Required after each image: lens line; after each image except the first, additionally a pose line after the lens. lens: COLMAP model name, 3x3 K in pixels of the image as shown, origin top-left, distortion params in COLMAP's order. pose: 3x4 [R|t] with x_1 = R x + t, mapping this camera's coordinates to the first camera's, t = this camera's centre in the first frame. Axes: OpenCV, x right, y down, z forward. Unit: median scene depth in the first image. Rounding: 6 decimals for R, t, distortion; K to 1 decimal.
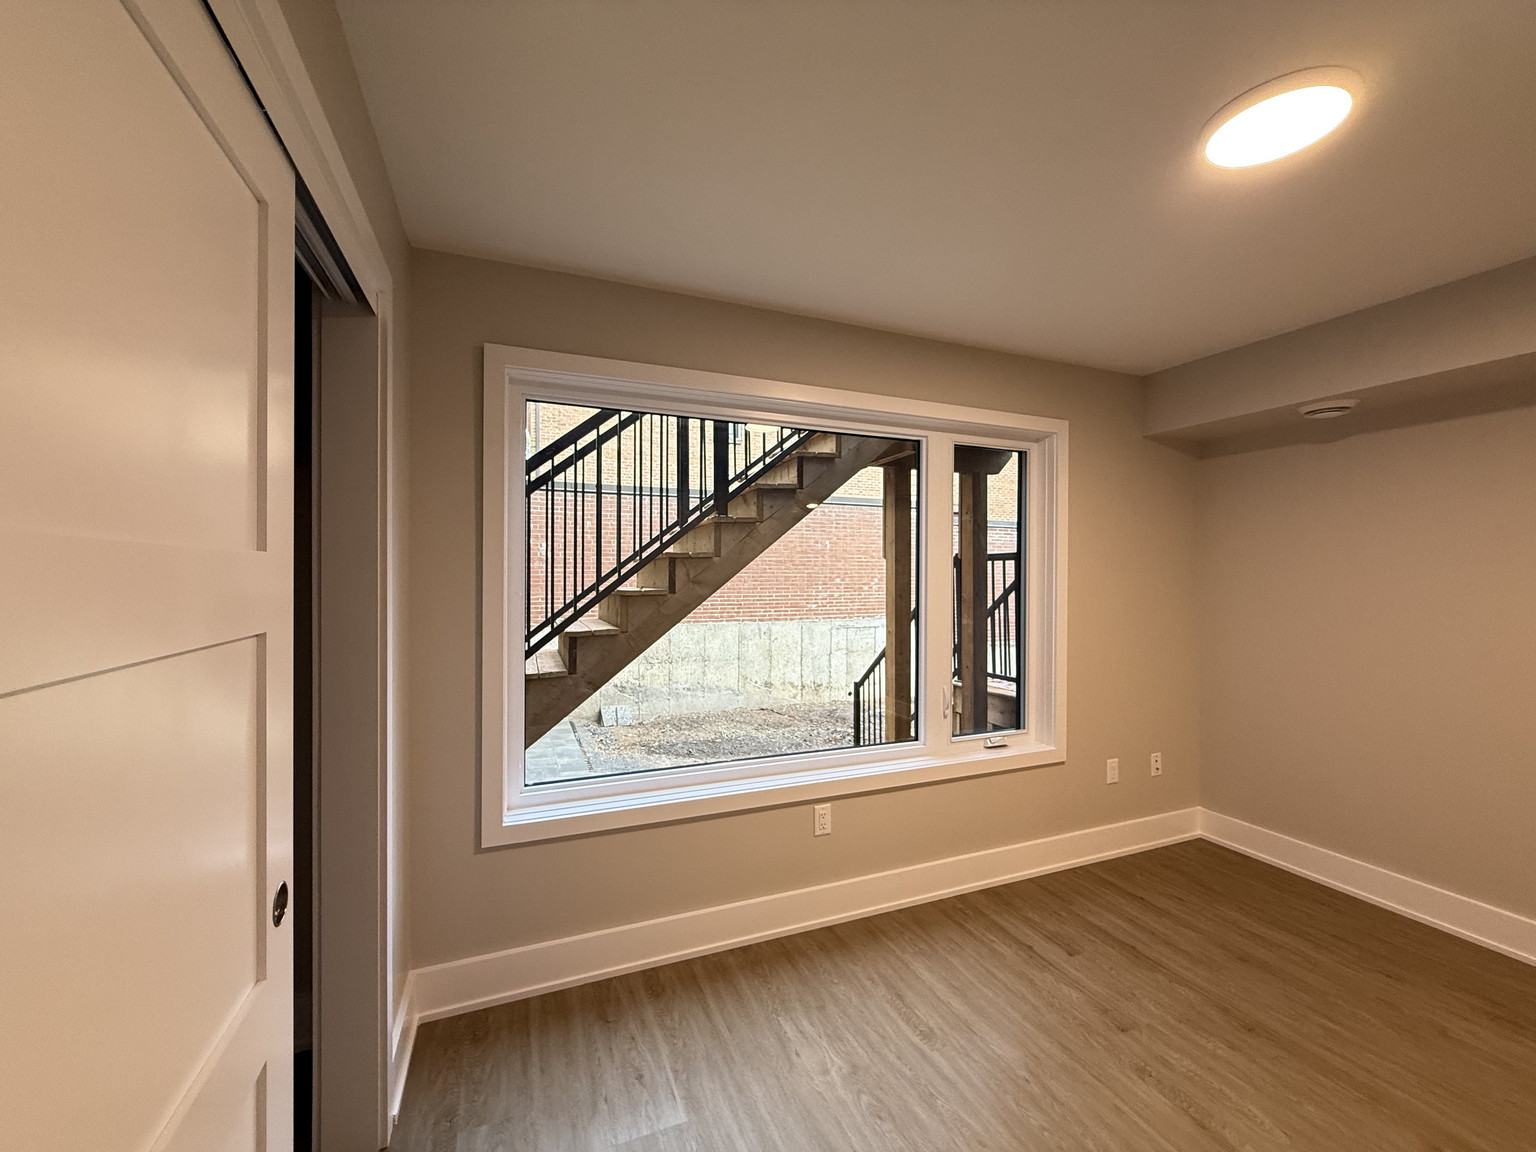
lens RADIAL K [[614.1, 0, 768.0], [0, 614.1, 576.0], [0, 0, 1]] dist [0.001363, 0.000262]
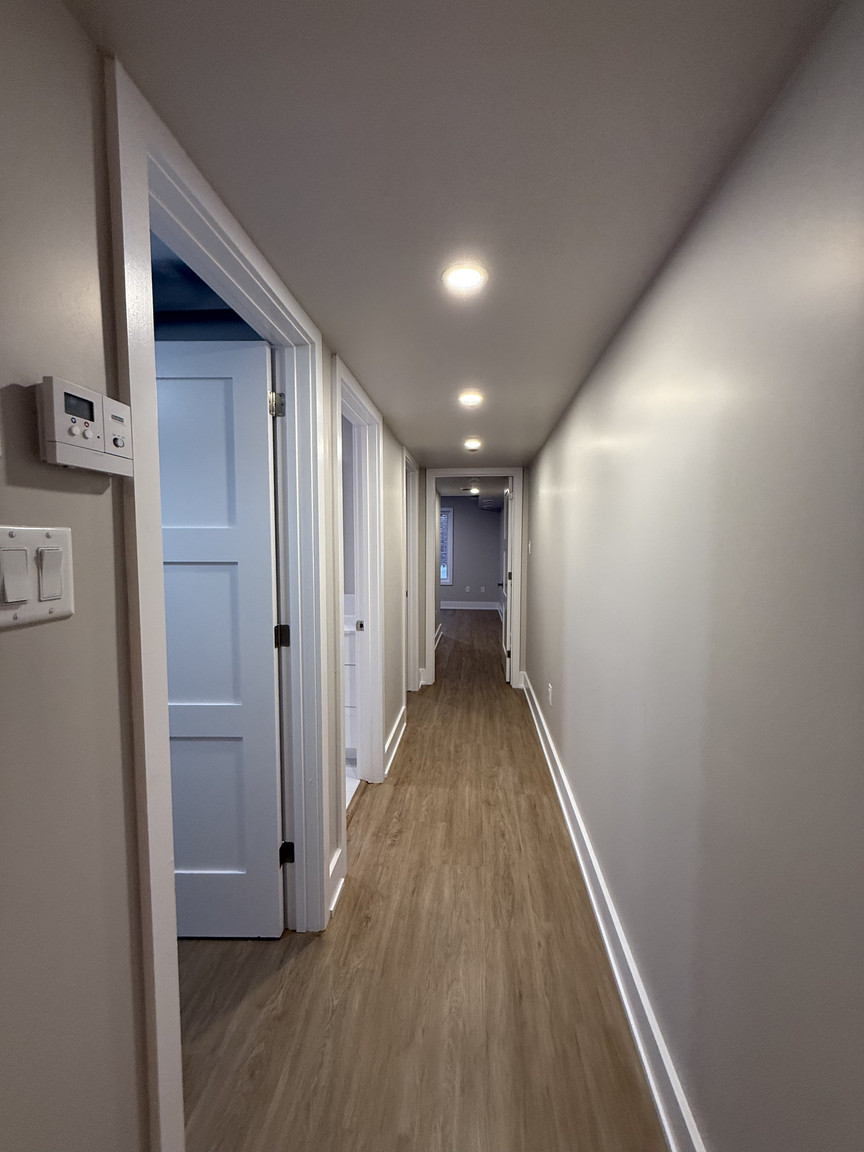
lens RADIAL K [[458.5, 0, 432.0], [0, 458.5, 576.0], [0, 0, 1]] dist [-0.000902, 0.000120]
pose [[0.884730, 0.031411, -0.465045, 1.865589], [-0.000393, 0.997777, 0.066647, 0.015802], [0.466105, -0.058782, 0.882775, -1.960763]]
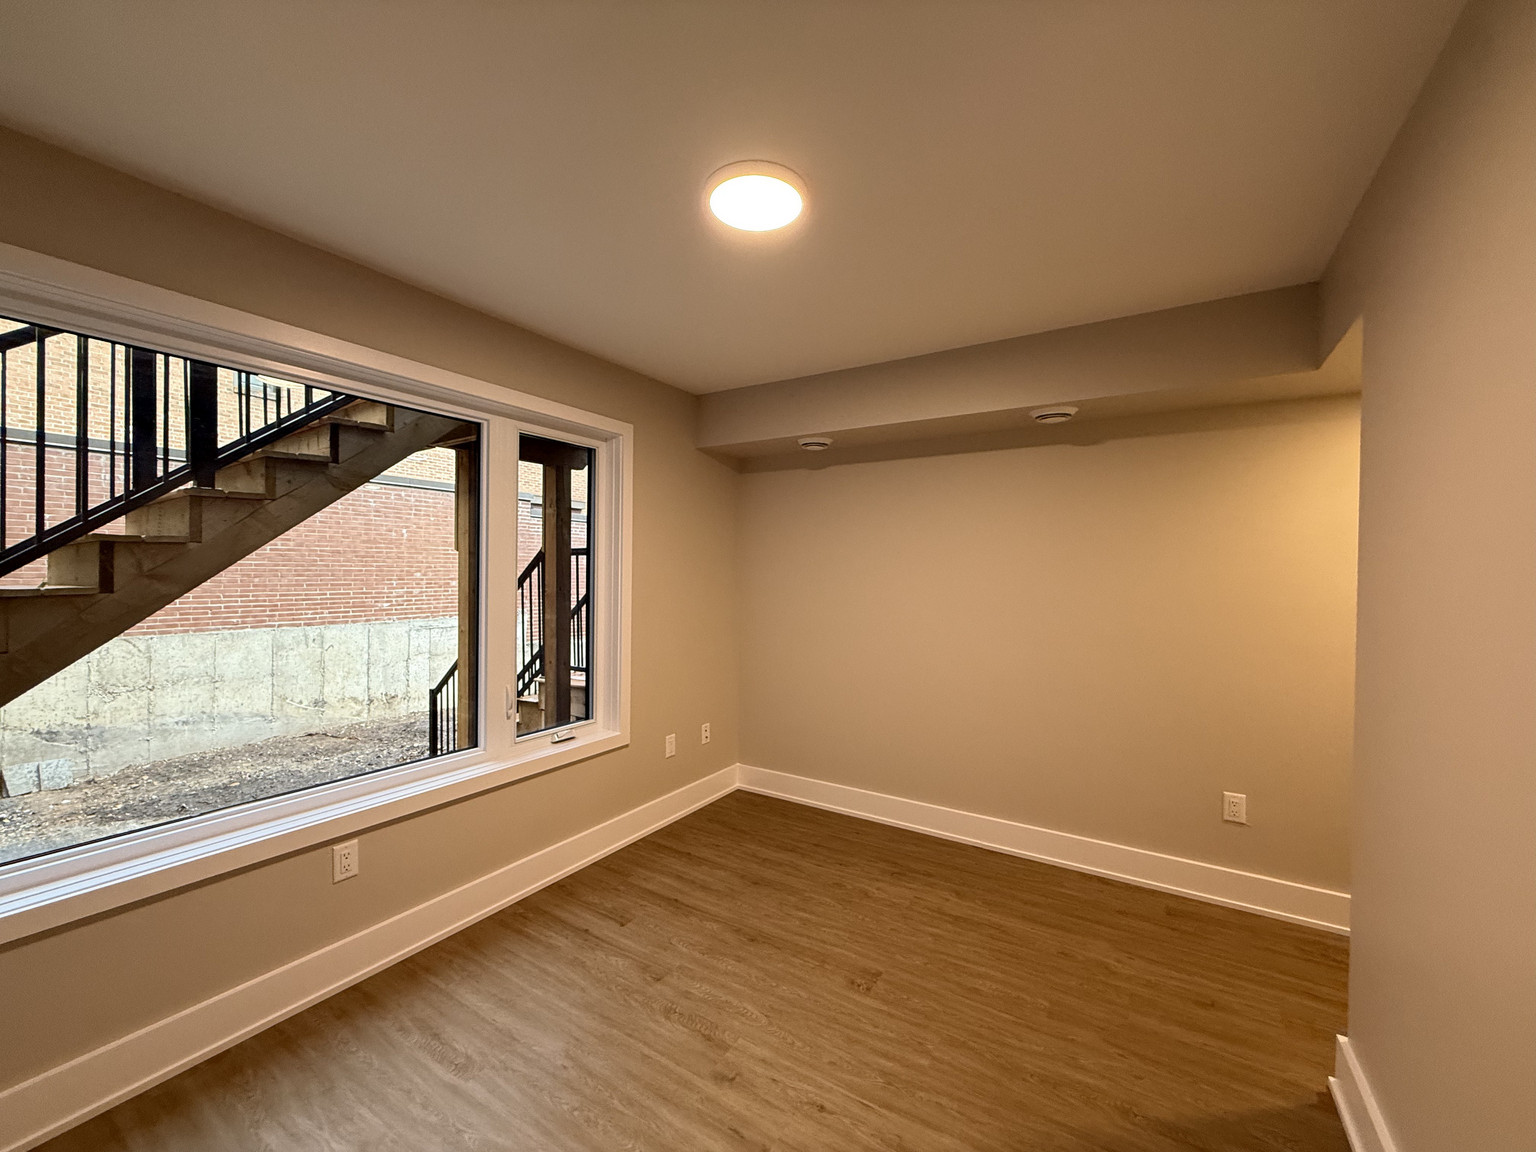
lens RADIAL K [[612.7, 0, 766.2], [0, 612.7, 575.9], [0, 0, 1]] dist [0.000101, 0.000174]
pose [[0.816330, -0.000279, 0.577586, 0.062388], [-0.004423, 0.999968, 0.006735, 0.001488], [-0.577569, -0.008053, 0.816302, -0.004975]]
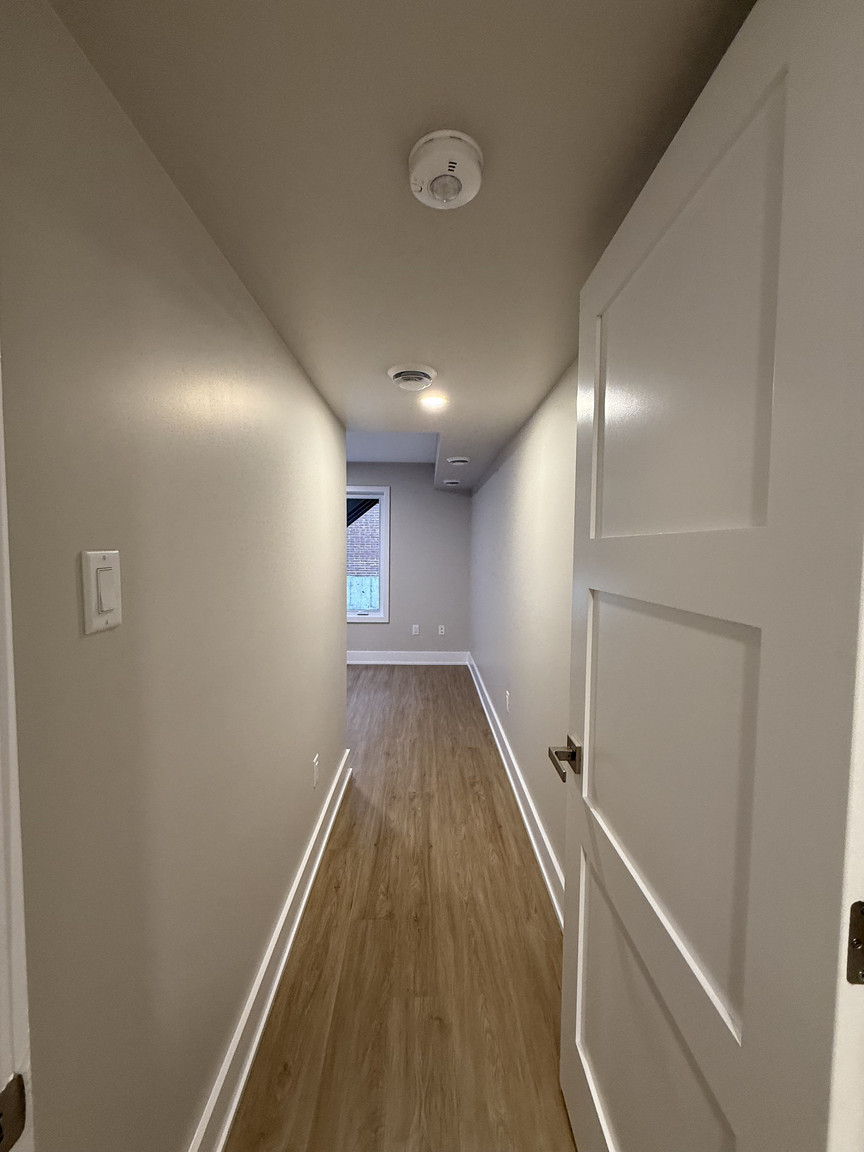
lens RADIAL K [[458.5, 0, 432.0], [0, 458.5, 576.0], [0, 0, 1]] dist [-0.000902, 0.000120]
pose [[0.930660, 0.027909, -0.364820, 1.313520], [-0.007288, 0.998303, 0.057780, 0.000368], [0.365813, -0.051115, 0.929284, -0.666252]]
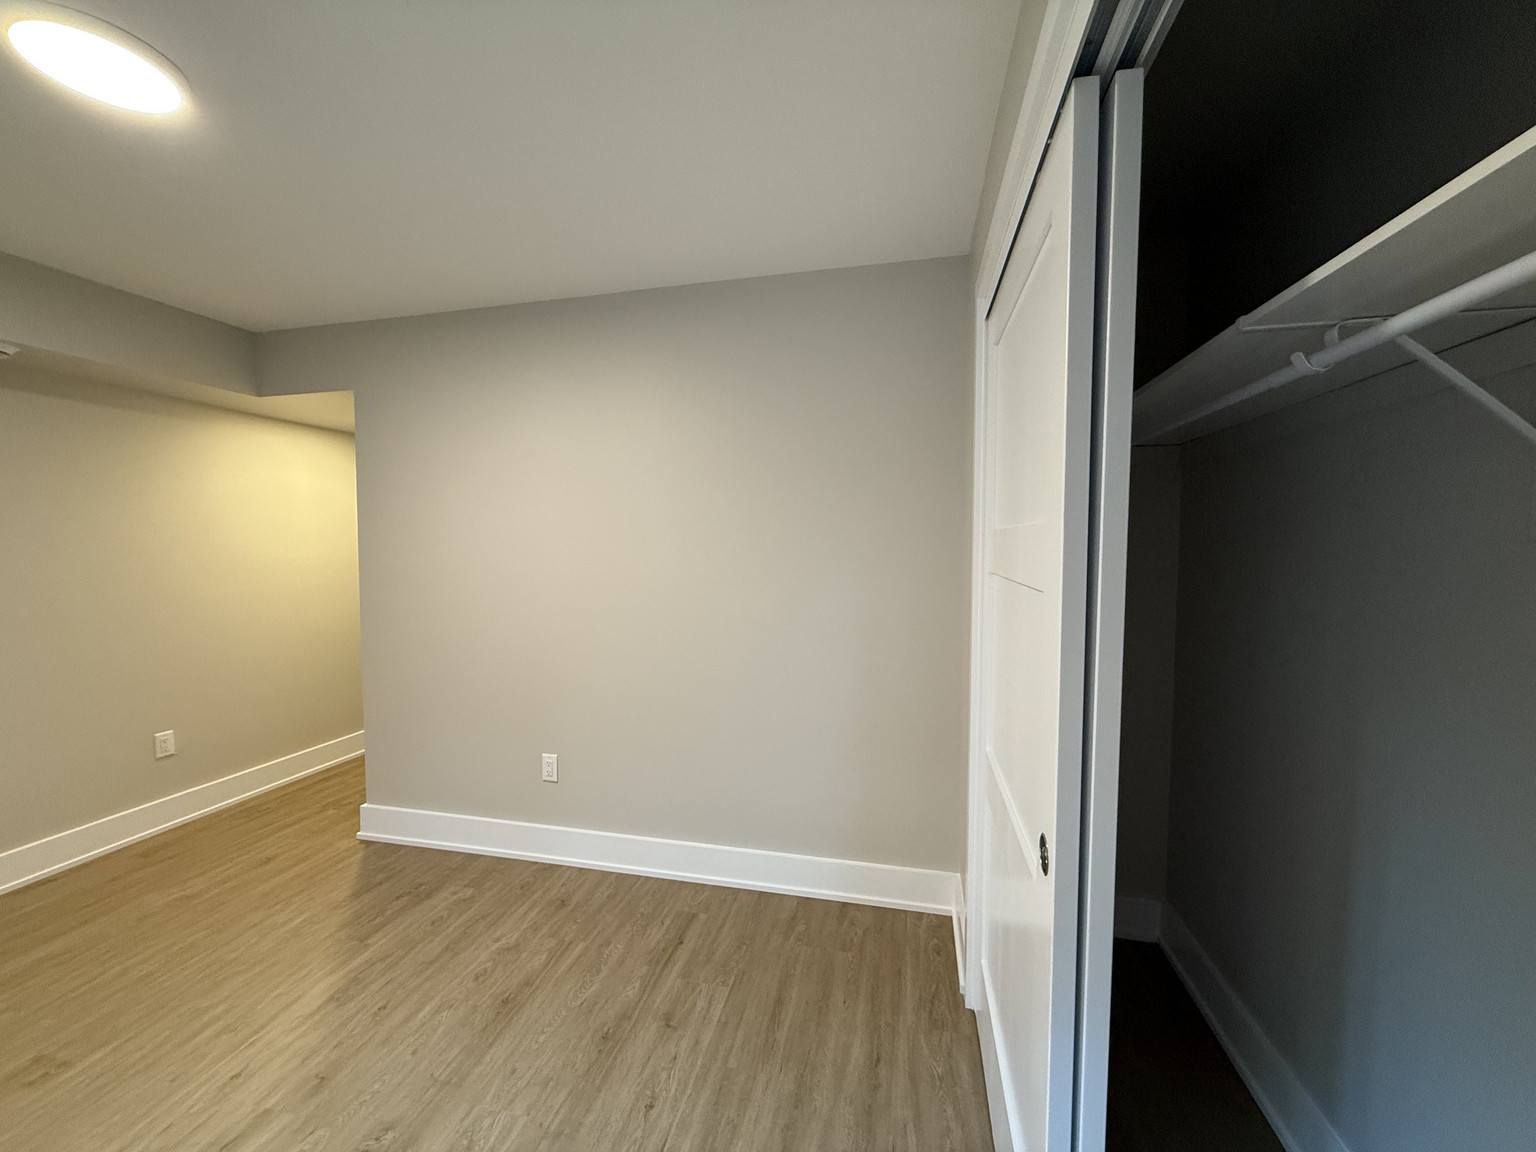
lens RADIAL K [[610.9, 0, 764.6], [0, 610.9, 582.3], [0, 0, 1]] dist [-0.000419, 0.000084]
pose [[-0.814248, -0.039877, 0.579147, -0.262571], [-0.000353, 0.997672, 0.068198, -0.000479], [-0.580518, 0.055325, -0.812366, 0.543766]]
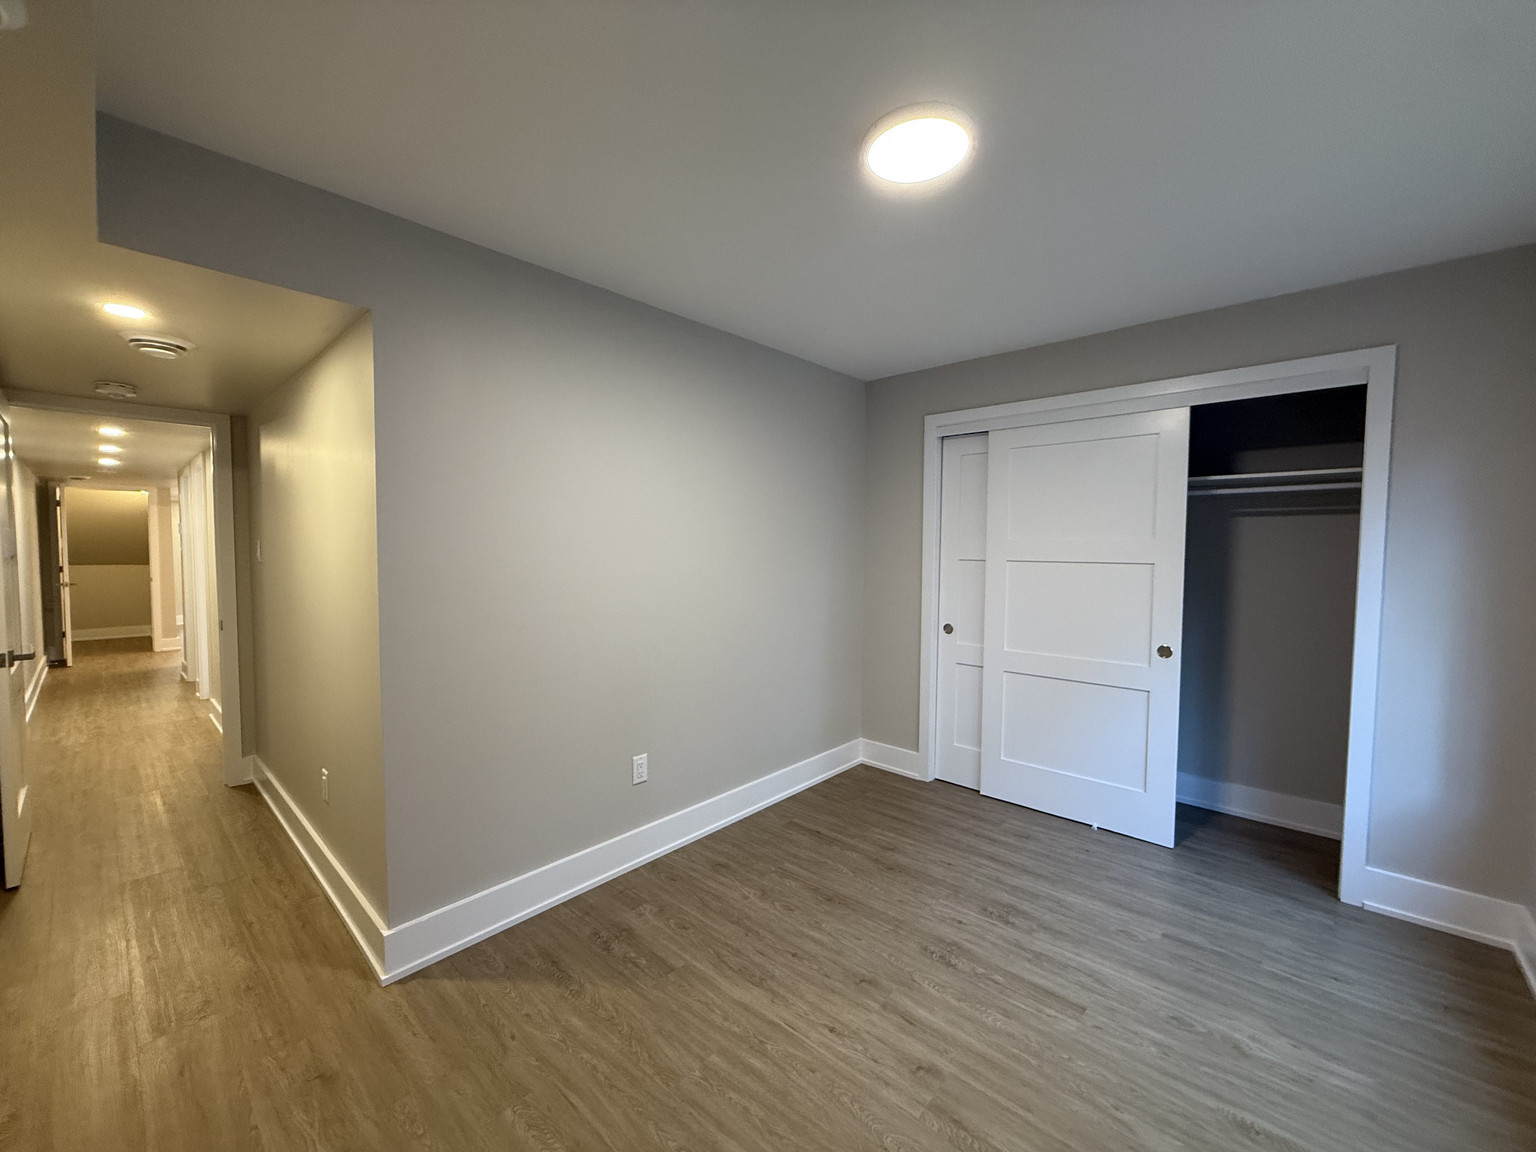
lens RADIAL K [[611.3, 0, 763.4], [0, 611.3, 575.6], [0, 0, 1]] dist [-0.000902, 0.000120]
pose [[-0.904583, 0.013037, -0.426099, 0.718532], [-0.008527, 0.998779, 0.048661, 0.004364], [0.426213, 0.047652, -0.903367, 0.886632]]
